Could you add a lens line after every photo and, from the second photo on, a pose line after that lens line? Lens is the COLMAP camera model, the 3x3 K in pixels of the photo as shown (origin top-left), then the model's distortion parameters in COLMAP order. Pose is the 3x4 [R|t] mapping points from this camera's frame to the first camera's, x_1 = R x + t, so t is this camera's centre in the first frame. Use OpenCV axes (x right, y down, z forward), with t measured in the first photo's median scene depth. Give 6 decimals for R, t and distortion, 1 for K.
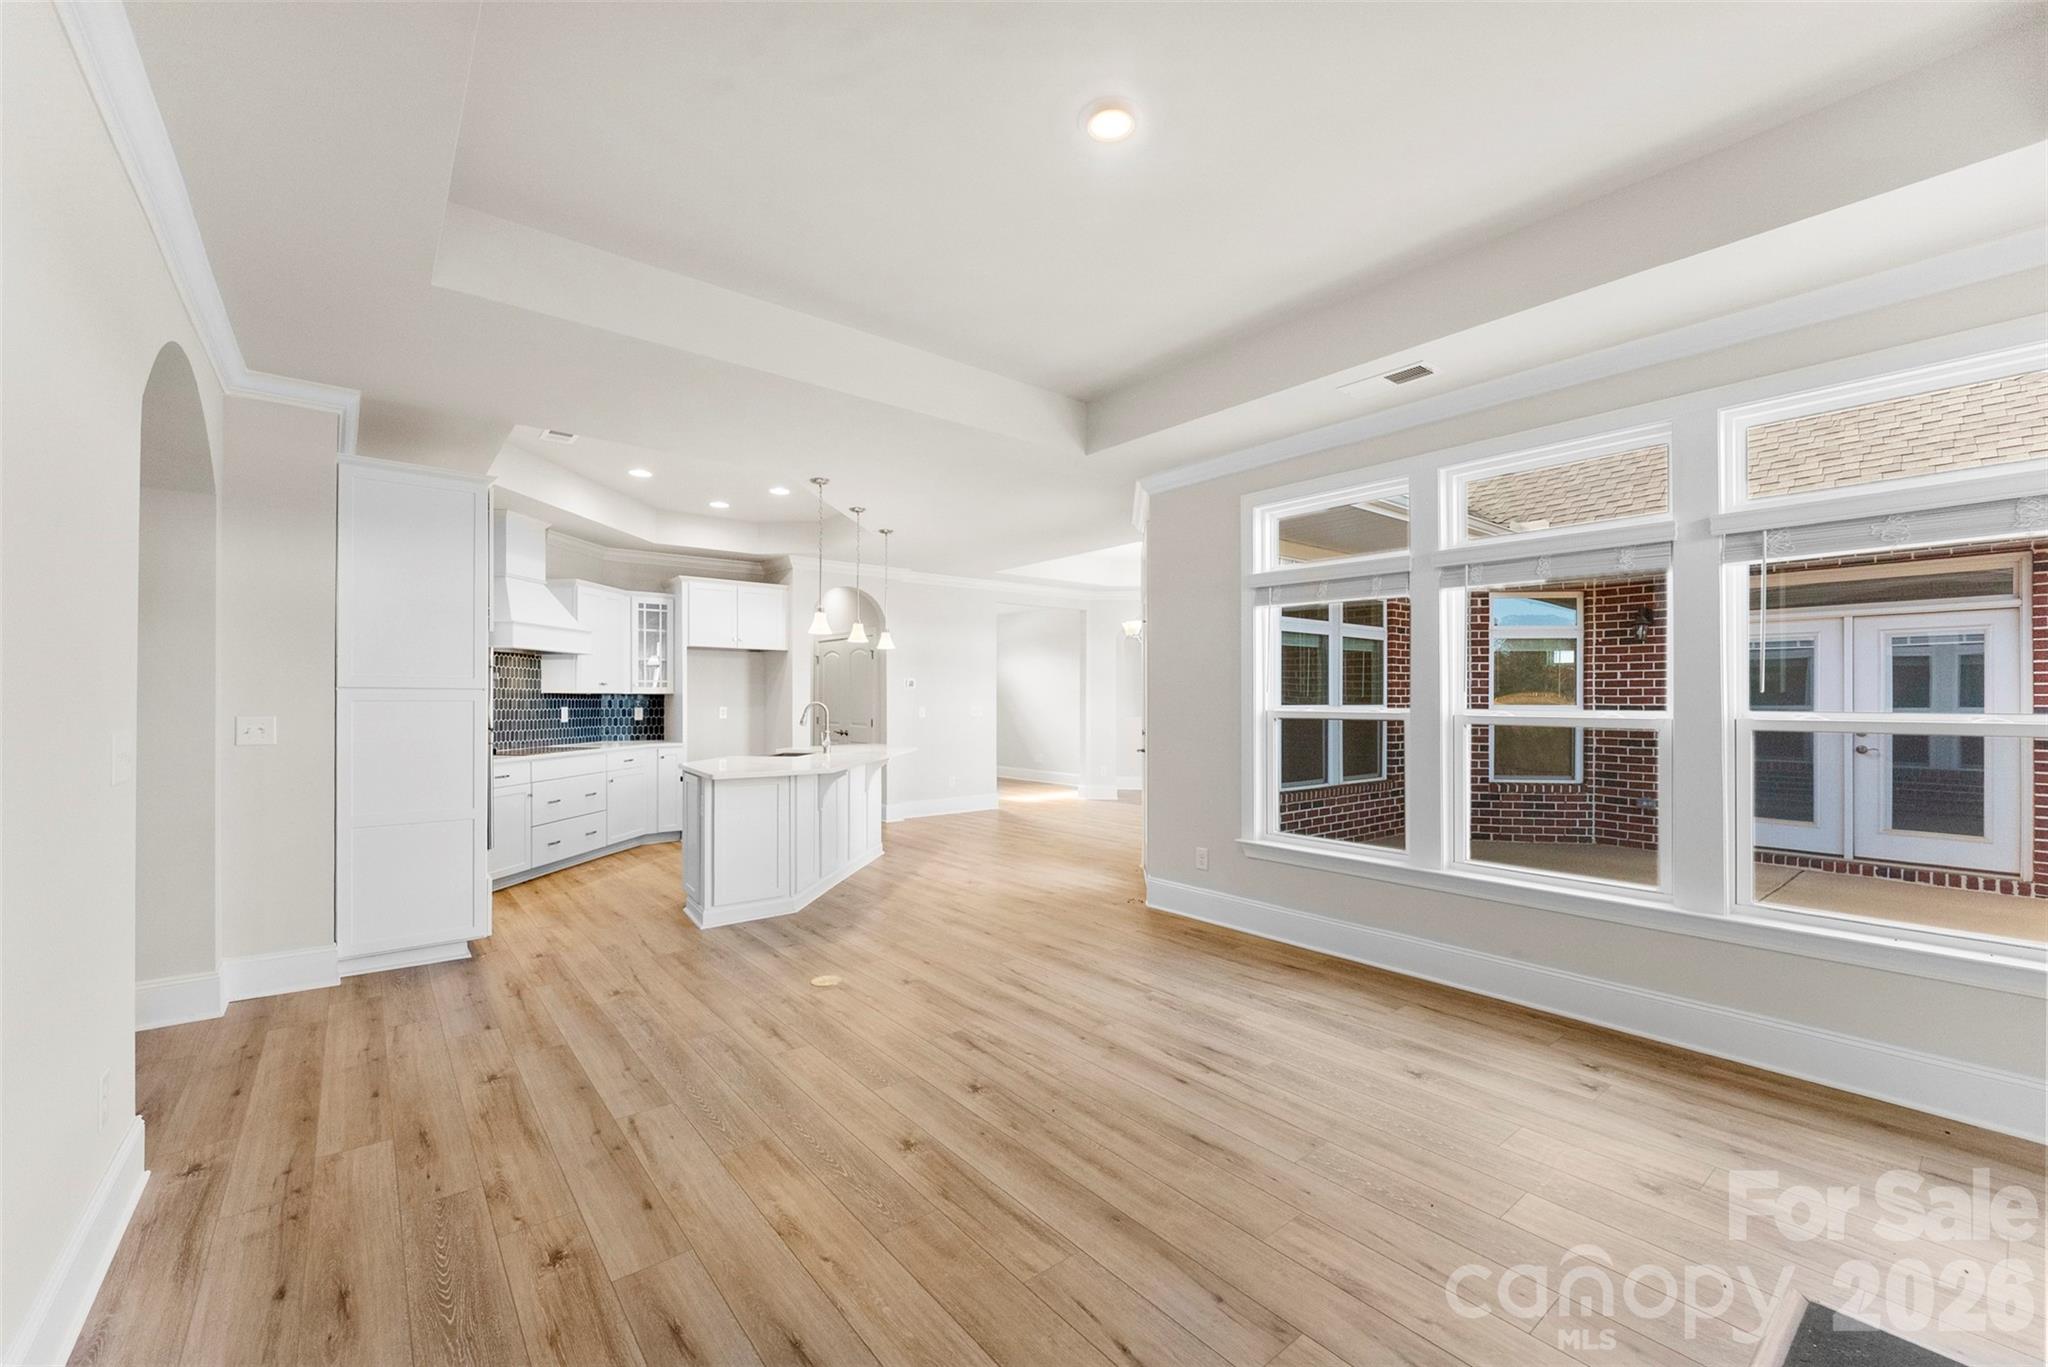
lens RADIAL K [[828.6, 0, 1024.0], [0, 828.6, 683.5], [0, 0, 1]] dist [0.000261, 0.000008]
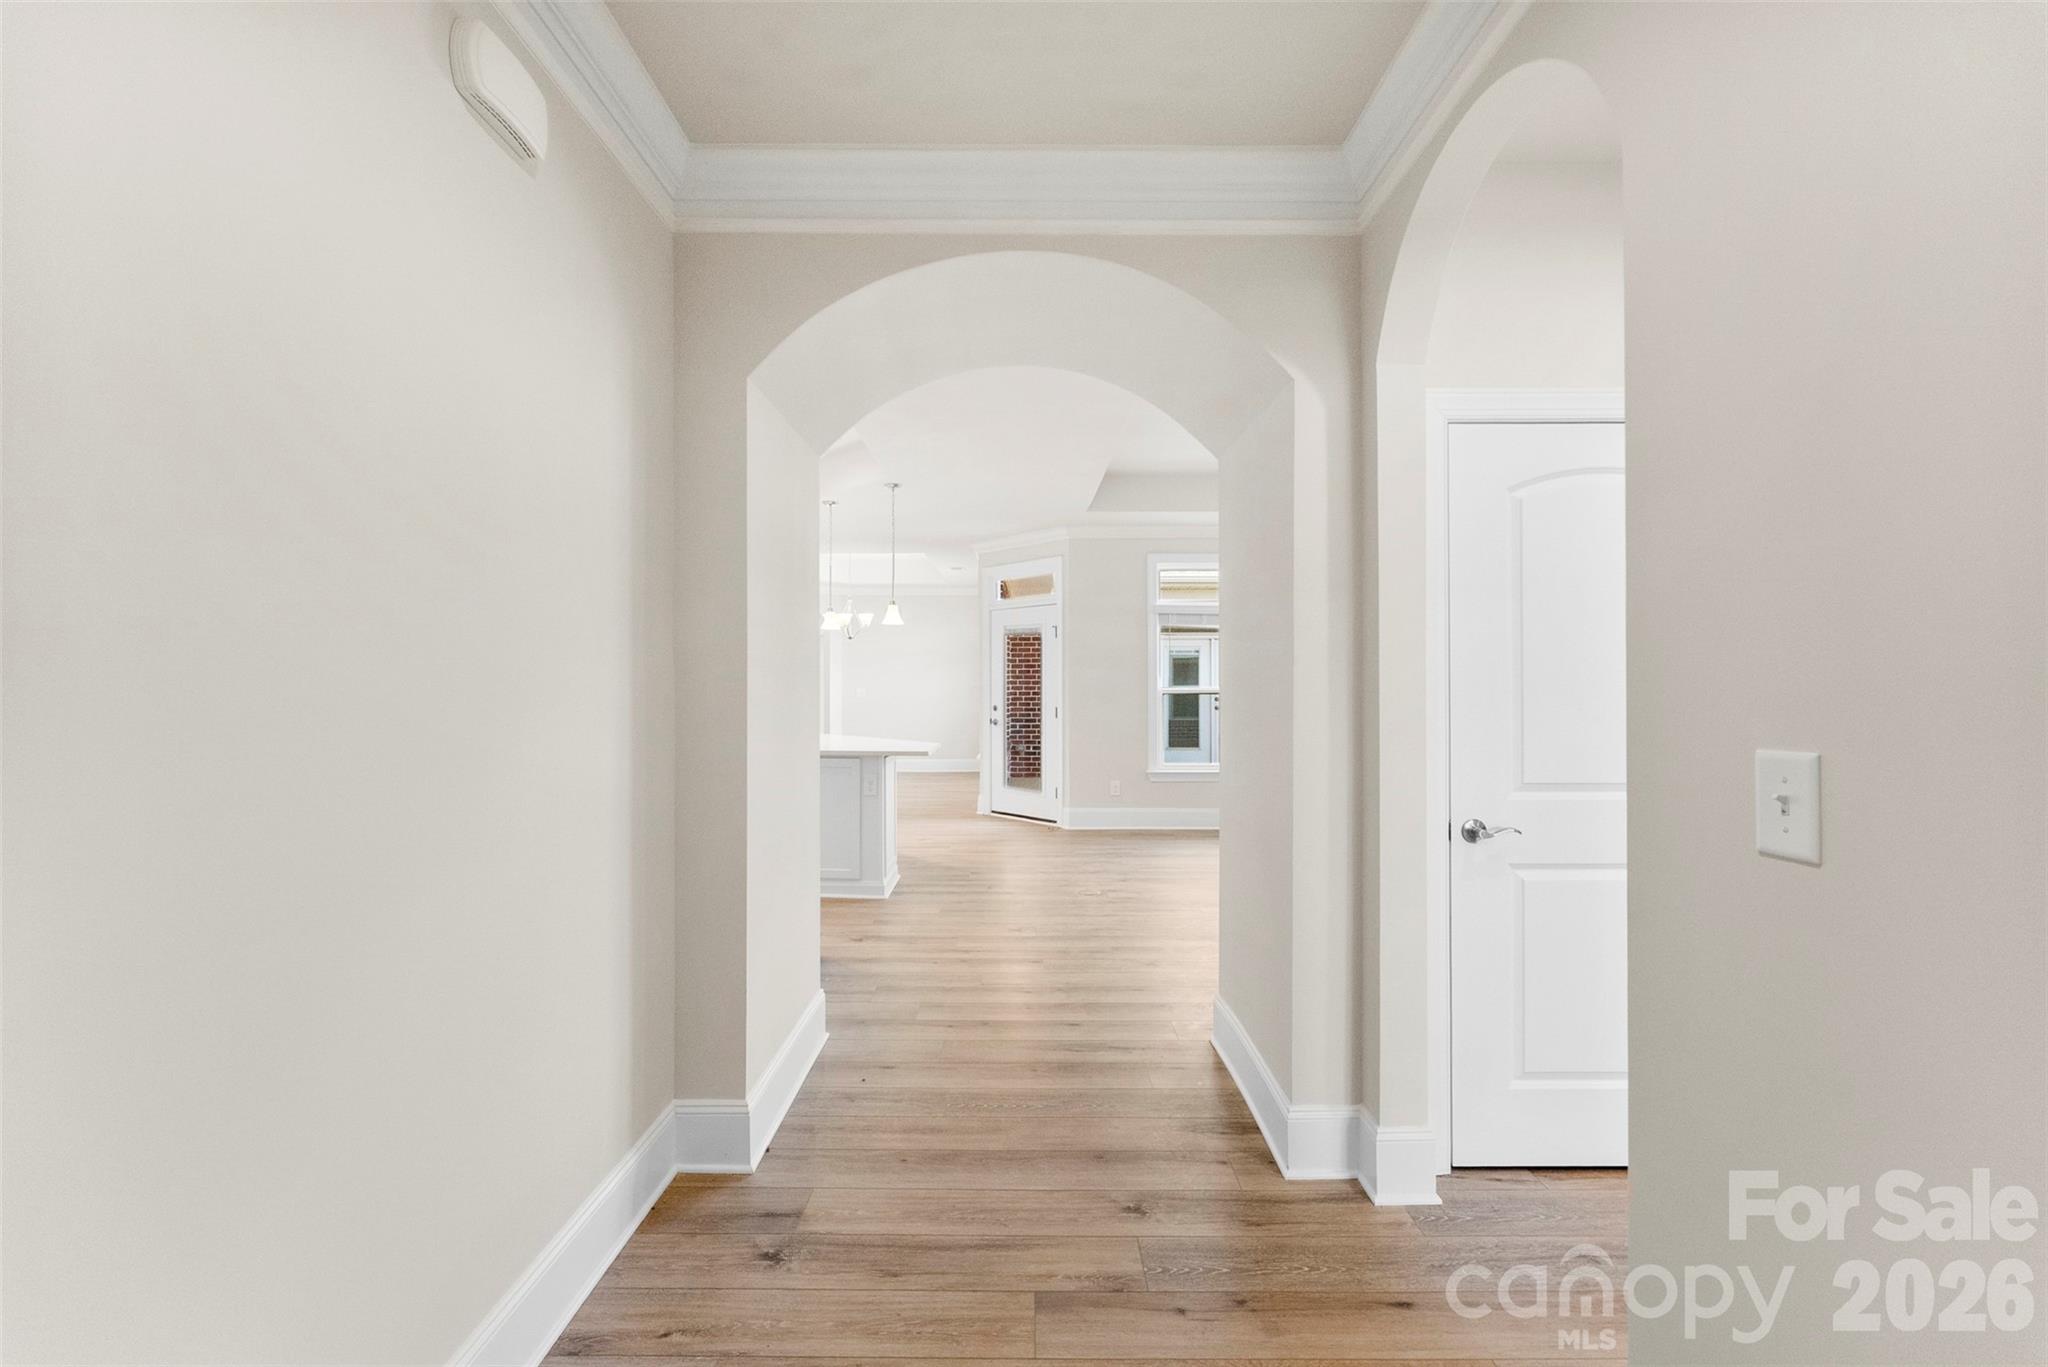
lens RADIAL K [[820.4, 0, 1024.0], [0, 820.4, 683.5], [0, 0, 1]] dist [-0.002010, -0.000386]
pose [[0.624353, -0.003989, 0.781132, -1.265784], [-0.005795, 0.999936, 0.009739, 0.008268], [-0.781121, -0.010607, 0.624290, 0.237056]]
